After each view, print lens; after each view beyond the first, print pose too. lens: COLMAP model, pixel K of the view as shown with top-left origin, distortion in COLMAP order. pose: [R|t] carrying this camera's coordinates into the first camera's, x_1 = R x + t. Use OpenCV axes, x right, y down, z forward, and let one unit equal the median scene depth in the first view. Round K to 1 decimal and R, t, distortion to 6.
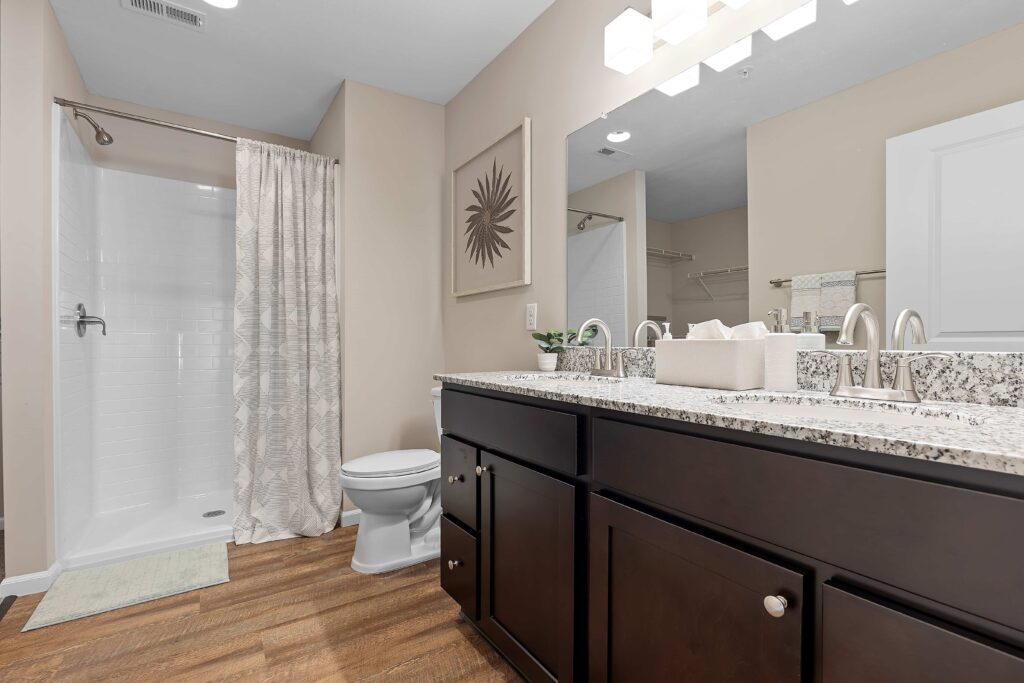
lens RADIAL K [[462.1, 0, 511.2], [0, 462.1, 342.0], [0, 0, 1]] dist [-0.000275, -0.000034]
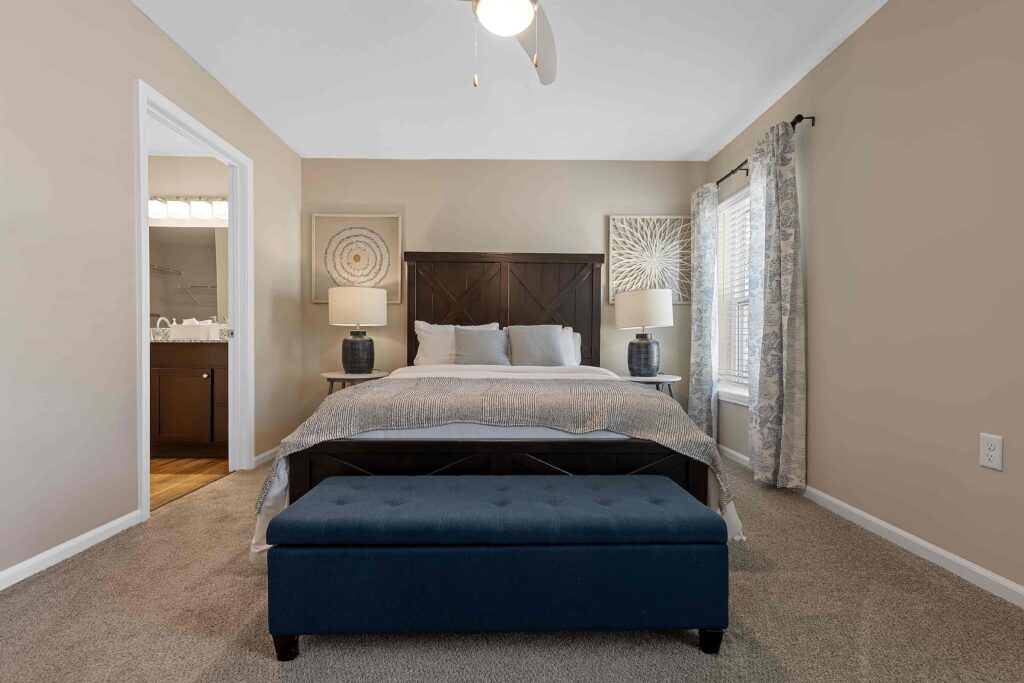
lens RADIAL K [[462.1, 0, 511.8], [0, 462.1, 342.9], [0, 0, 1]] dist [-0.000275, -0.000034]
pose [[0.541184, -0.005390, 0.840887, -0.903689], [0.004167, 0.999984, 0.003728, 0.102513], [-0.840894, 0.001486, 0.541198, -2.217226]]
